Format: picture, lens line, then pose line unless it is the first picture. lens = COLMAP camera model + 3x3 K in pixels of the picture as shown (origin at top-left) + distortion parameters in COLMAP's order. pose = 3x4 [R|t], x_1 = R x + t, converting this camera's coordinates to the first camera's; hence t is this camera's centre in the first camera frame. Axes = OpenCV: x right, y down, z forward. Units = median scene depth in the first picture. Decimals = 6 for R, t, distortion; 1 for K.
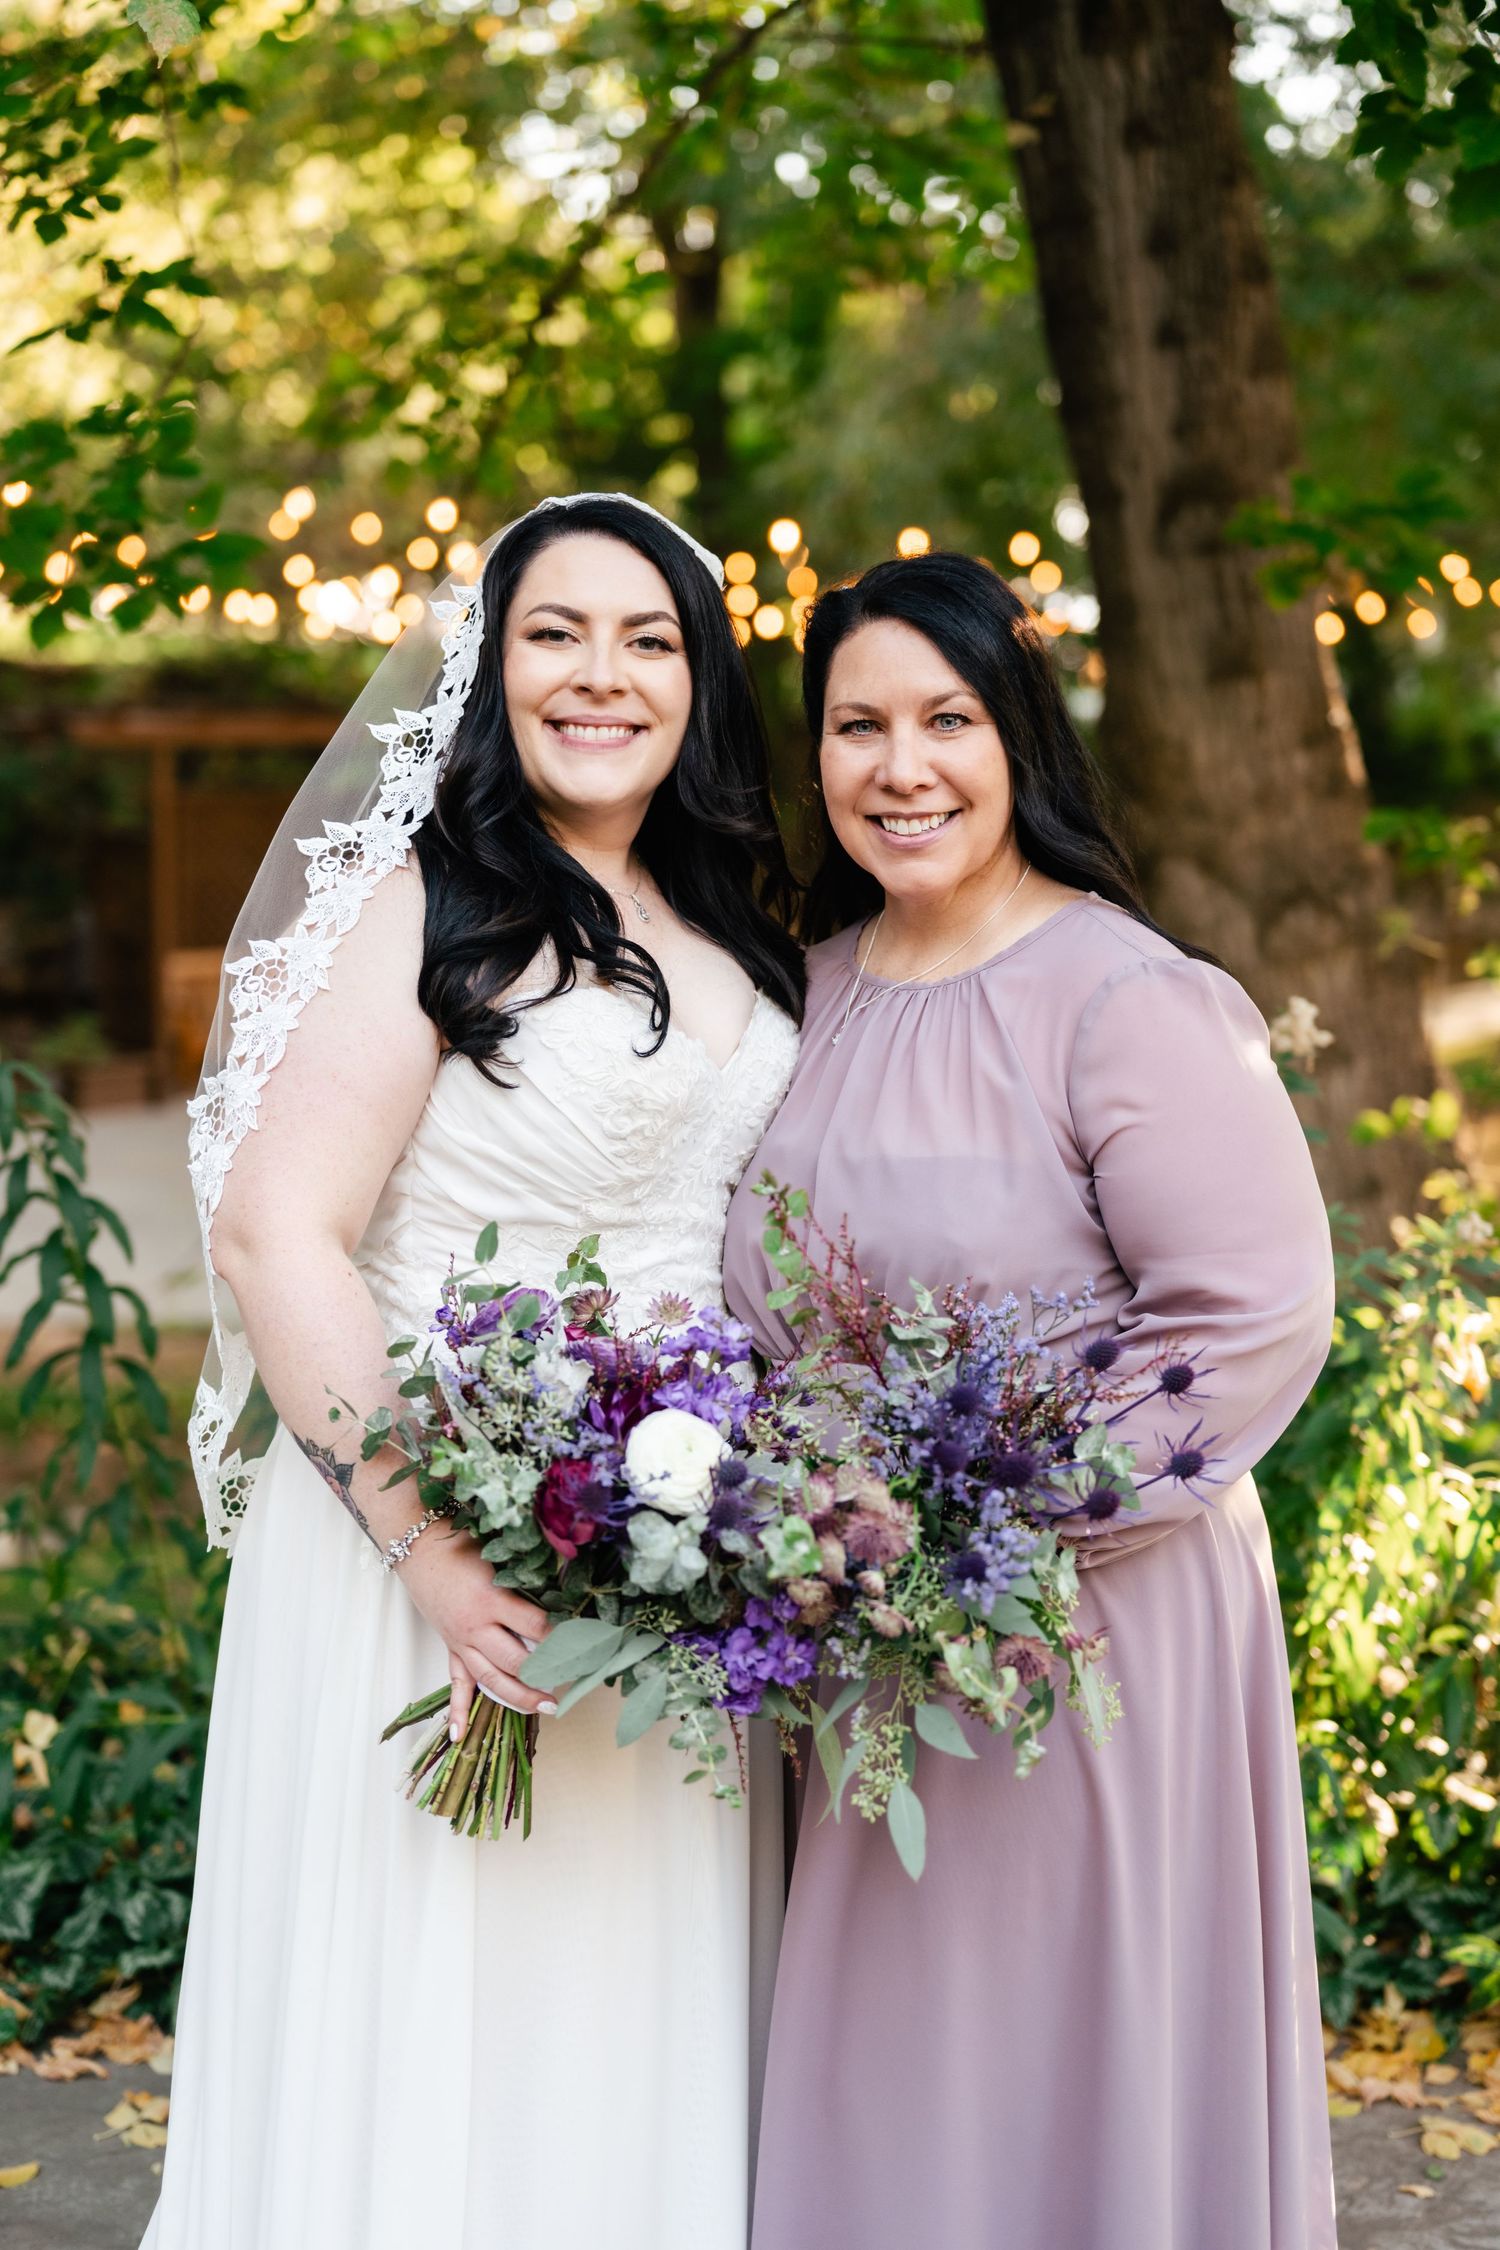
lens RADIAL K [[3378.6, 0, 836.1], [0, 3378.6, 1135.5], [0, 0, 1]] dist [-0.010580, 0.043161]
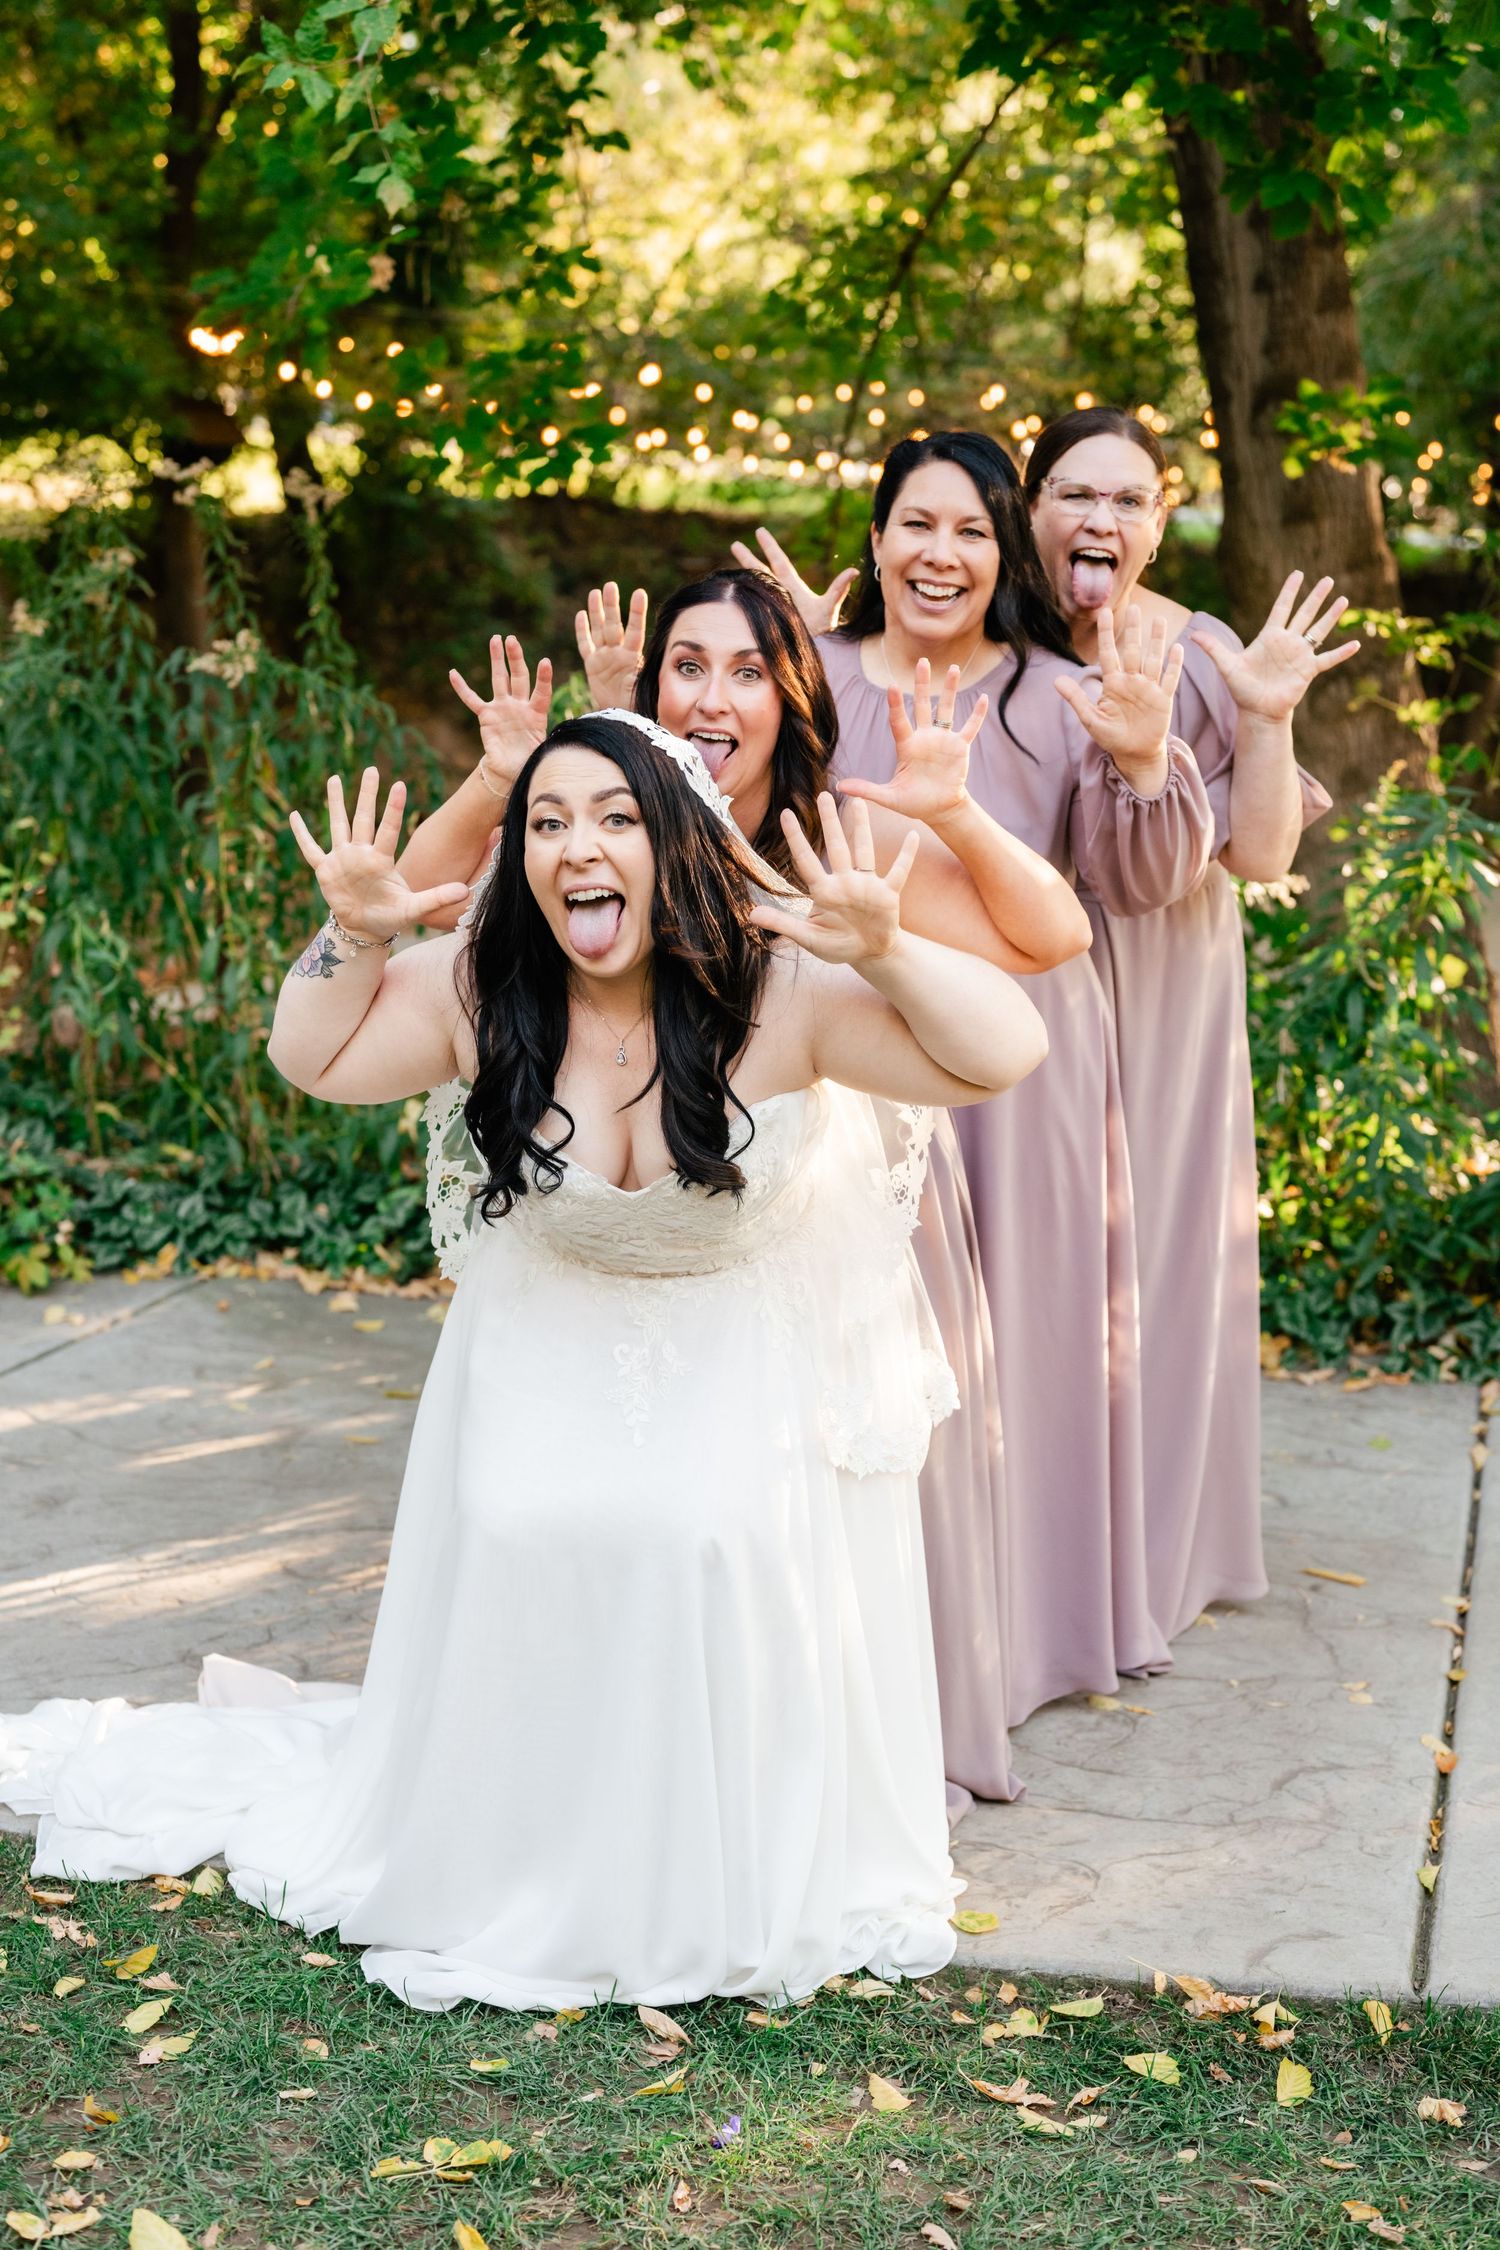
lens RADIAL K [[3342.7, 0, 750.0], [0, 3342.7, 1125.0], [0, 0, 1]] dist [-0.017573, 0.029659]
pose [[0.969960, 0.047871, -0.238507, 0.246833], [-0.038372, 0.998281, 0.044312, 0.069243], [0.240218, -0.033829, 0.970129, -0.460085]]
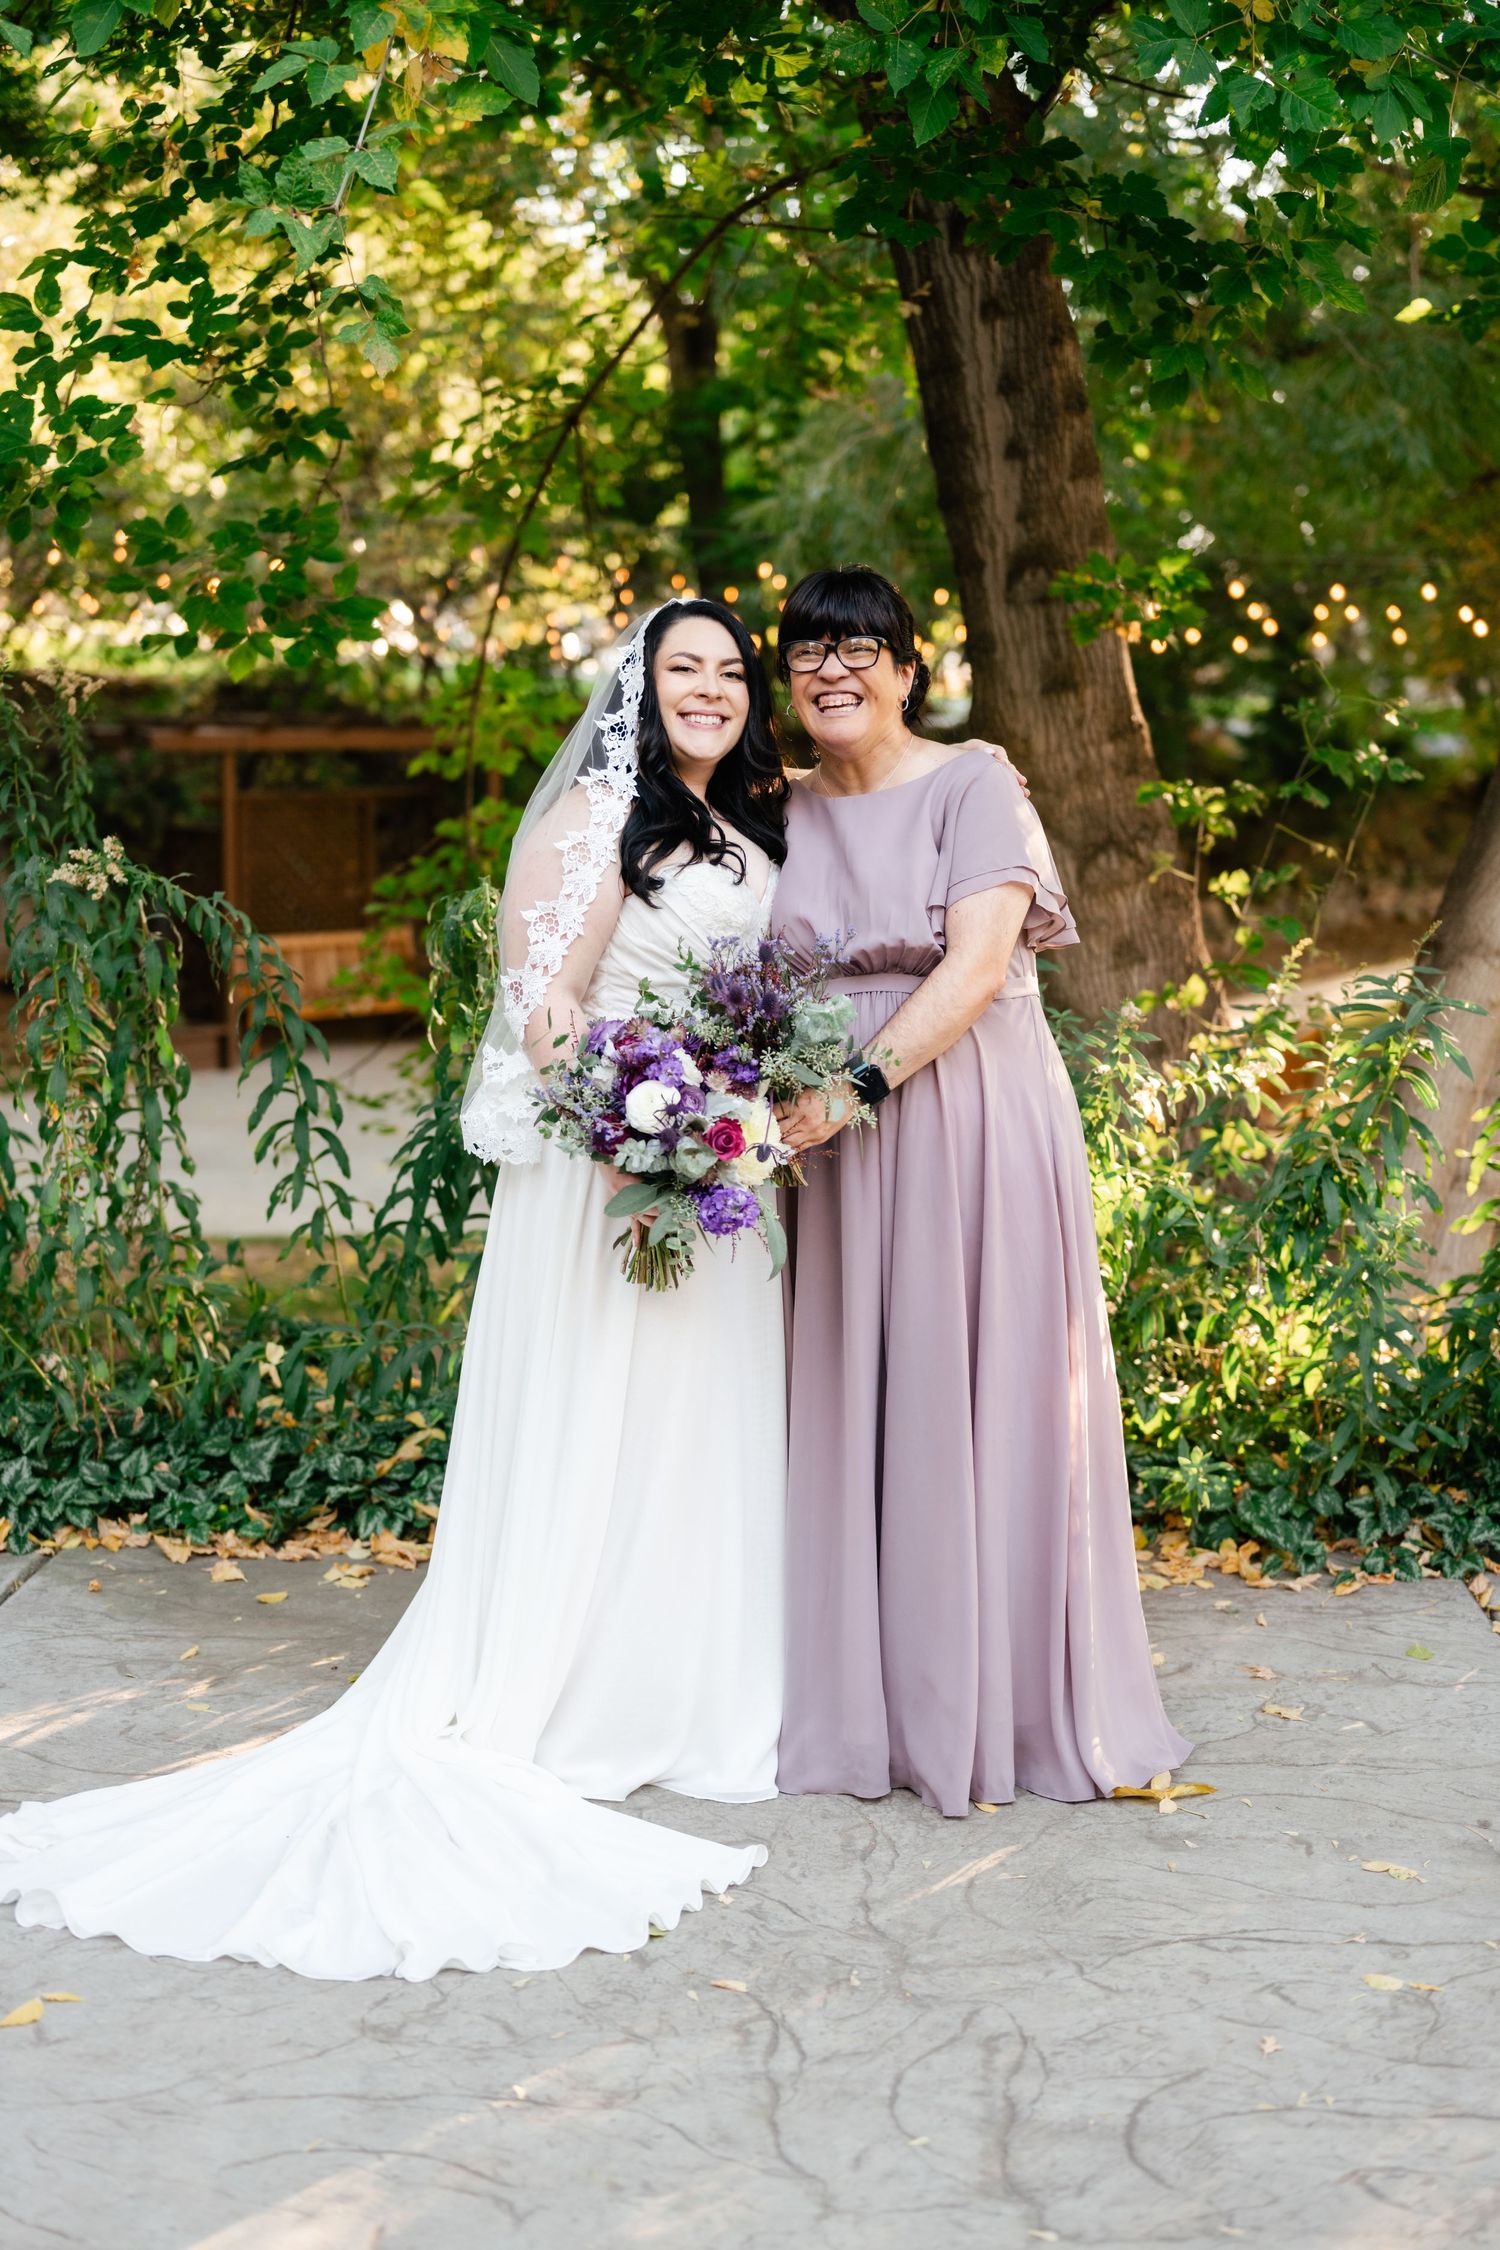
lens RADIAL K [[3342.7, 0, 750.0], [0, 3342.7, 1125.0], [0, 0, 1]] dist [-0.017573, 0.029659]
pose [[0.999624, -0.005450, -0.026881, 0.024031], [0.005359, 0.999980, -0.003443, 0.051725], [0.026900, 0.003298, 0.999633, -0.410980]]
